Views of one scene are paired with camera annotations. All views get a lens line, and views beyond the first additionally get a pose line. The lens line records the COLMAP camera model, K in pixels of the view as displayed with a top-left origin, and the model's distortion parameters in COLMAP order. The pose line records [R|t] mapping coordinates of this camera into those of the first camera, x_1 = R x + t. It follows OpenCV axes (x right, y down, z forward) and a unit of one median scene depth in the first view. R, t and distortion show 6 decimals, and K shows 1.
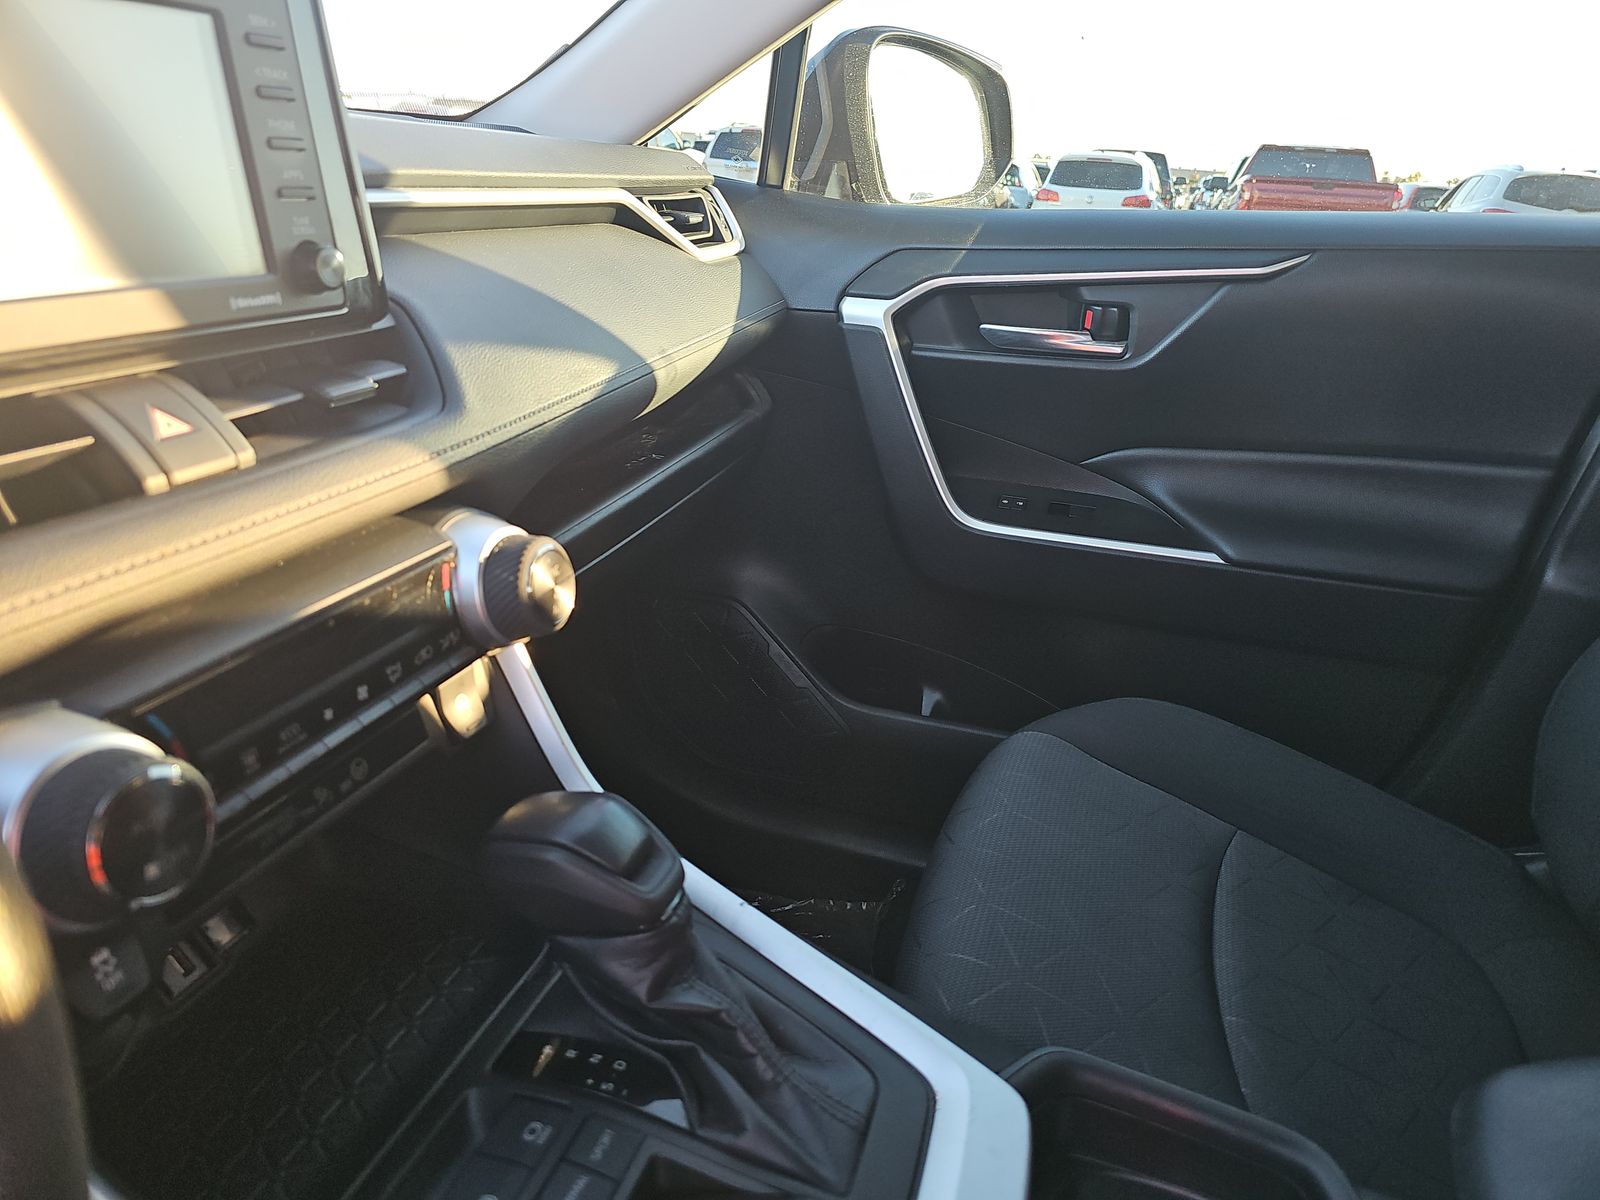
lens RADIAL K [[1001.2, 0, 800.0], [0, 1001.2, 600.0], [0, 0, 1]] dist [0.000530, -0.001465]
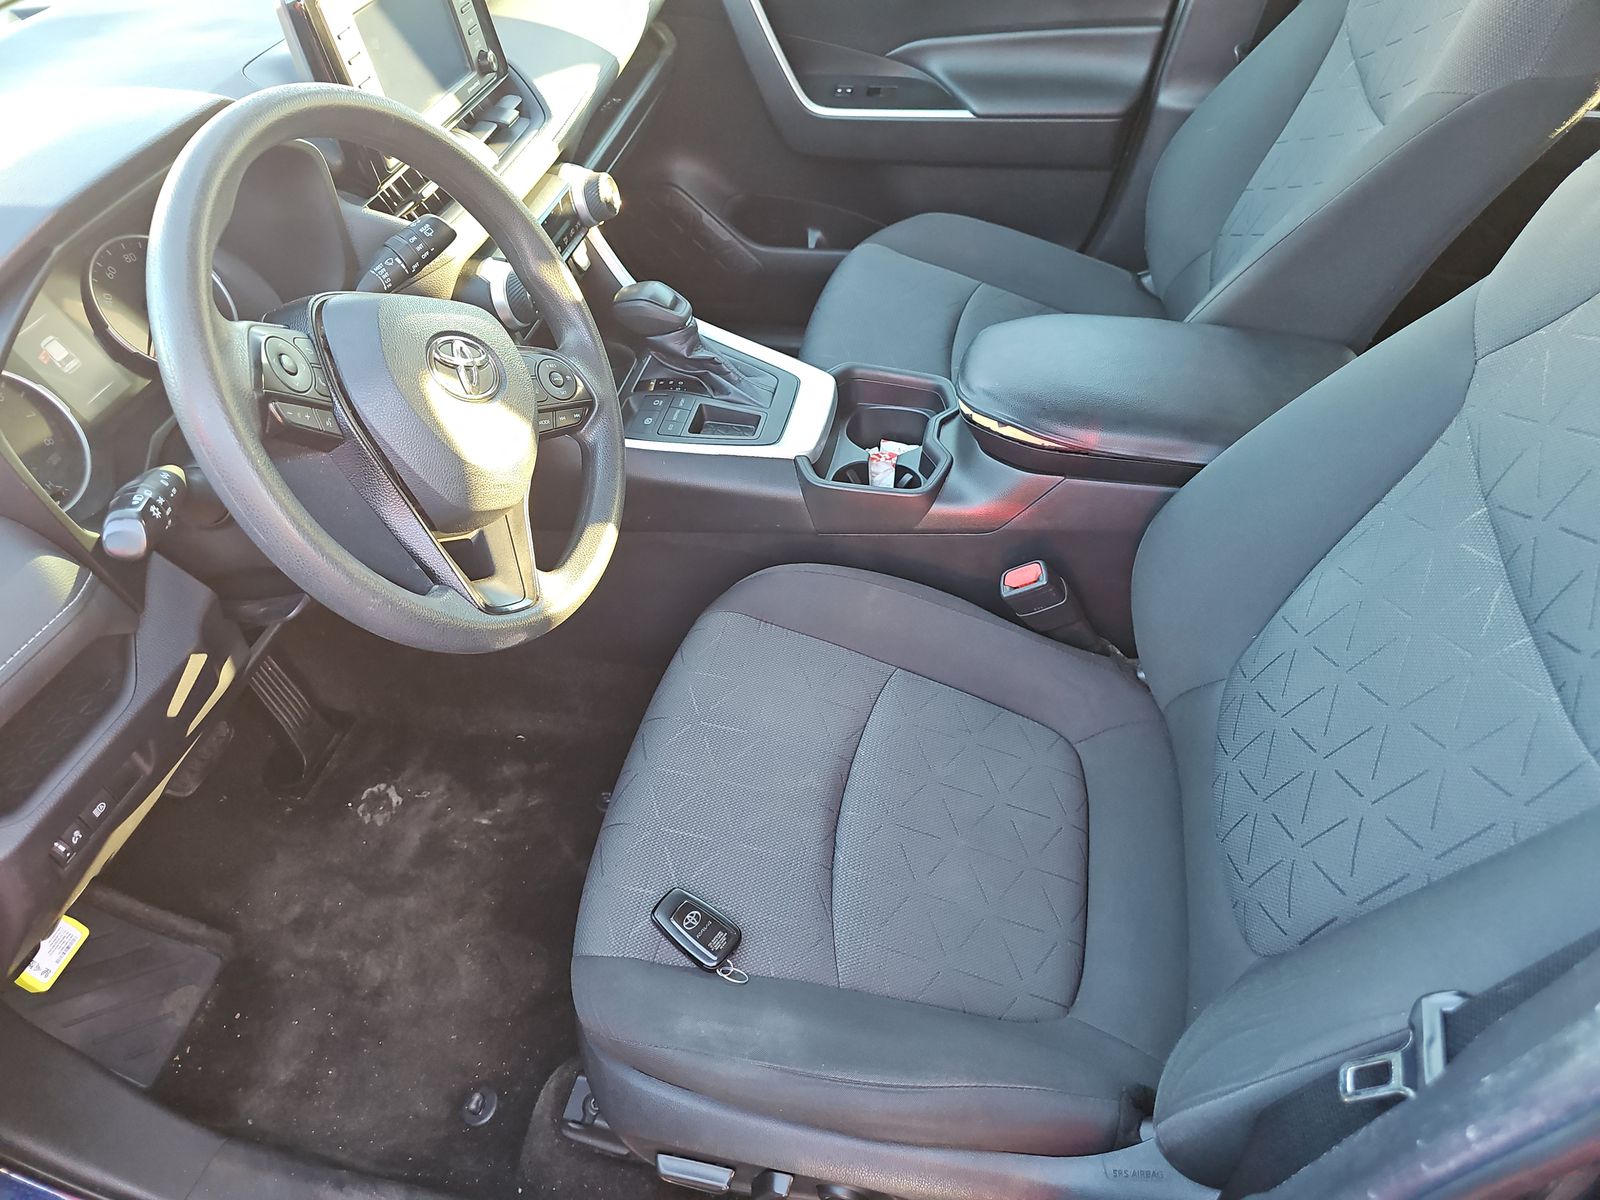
lens RADIAL K [[1001.2, 0, 800.0], [0, 1001.2, 600.0], [0, 0, 1]] dist [0.000530, -0.001465]
pose [[0.987826, -0.154419, 0.018833, -0.002863], [0.133889, 0.905583, 0.402484, -0.020376], [-0.079206, -0.395062, 0.915233, -0.814190]]
